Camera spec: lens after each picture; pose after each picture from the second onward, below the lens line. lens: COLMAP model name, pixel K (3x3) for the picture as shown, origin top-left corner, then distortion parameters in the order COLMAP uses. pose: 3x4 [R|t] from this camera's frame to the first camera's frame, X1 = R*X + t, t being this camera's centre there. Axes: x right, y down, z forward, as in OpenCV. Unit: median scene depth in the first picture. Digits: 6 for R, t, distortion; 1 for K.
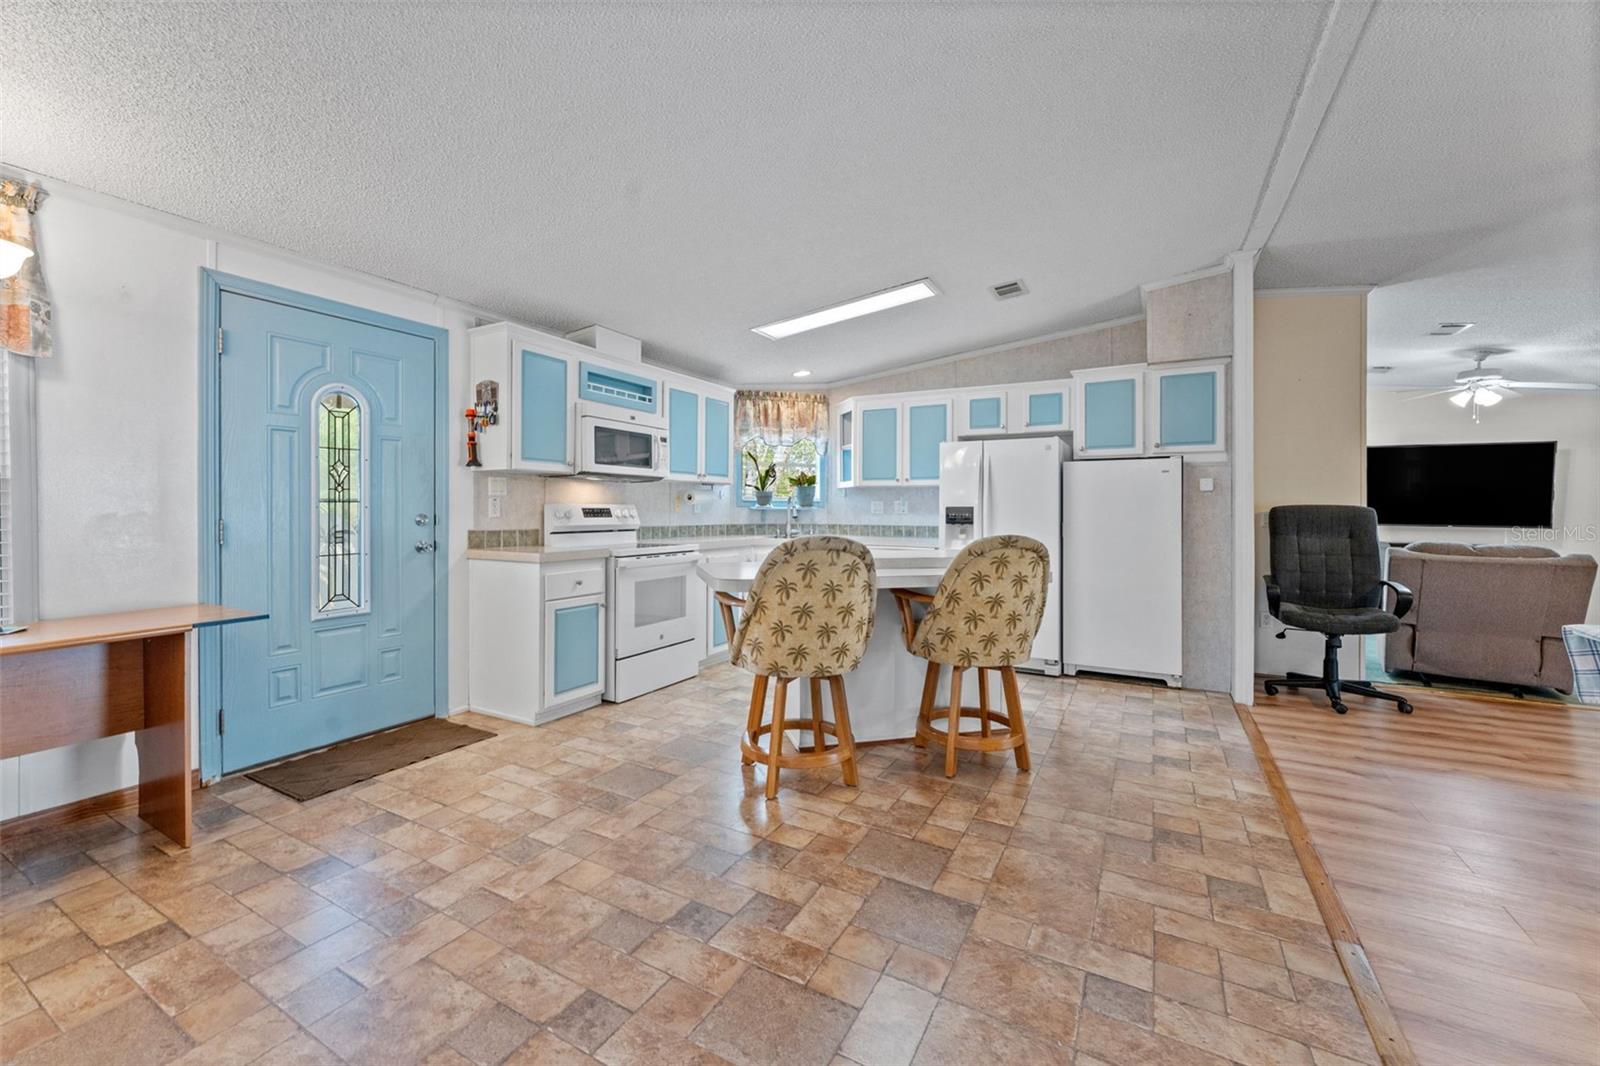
lens RADIAL K [[634.8, 0, 802.2], [0, 634.8, 503.2], [0, 0, 1]] dist [-0.003419, -0.000166]
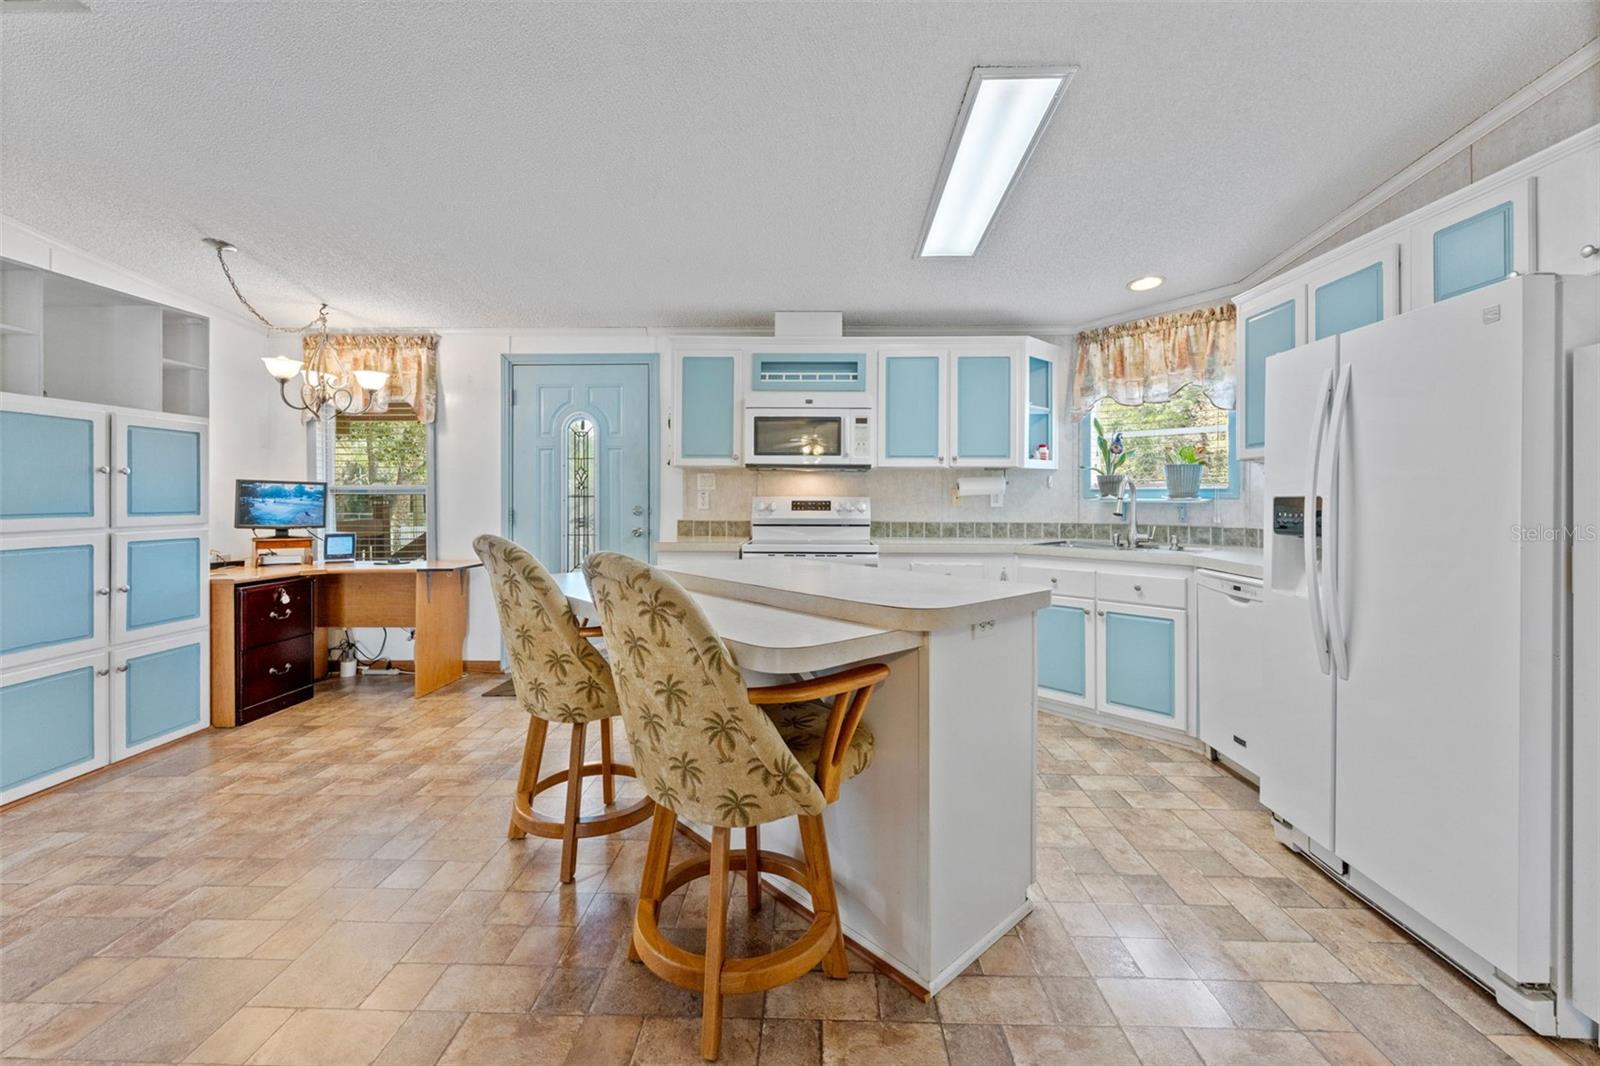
lens RADIAL K [[634.8, 0, 802.2], [0, 634.8, 503.2], [0, 0, 1]] dist [-0.003419, -0.000166]
pose [[0.467226, 0.002660, -0.884134, 0.552717], [0.007629, 0.999946, 0.007040, 0.004747], [0.884105, -0.010034, 0.467181, 0.586094]]
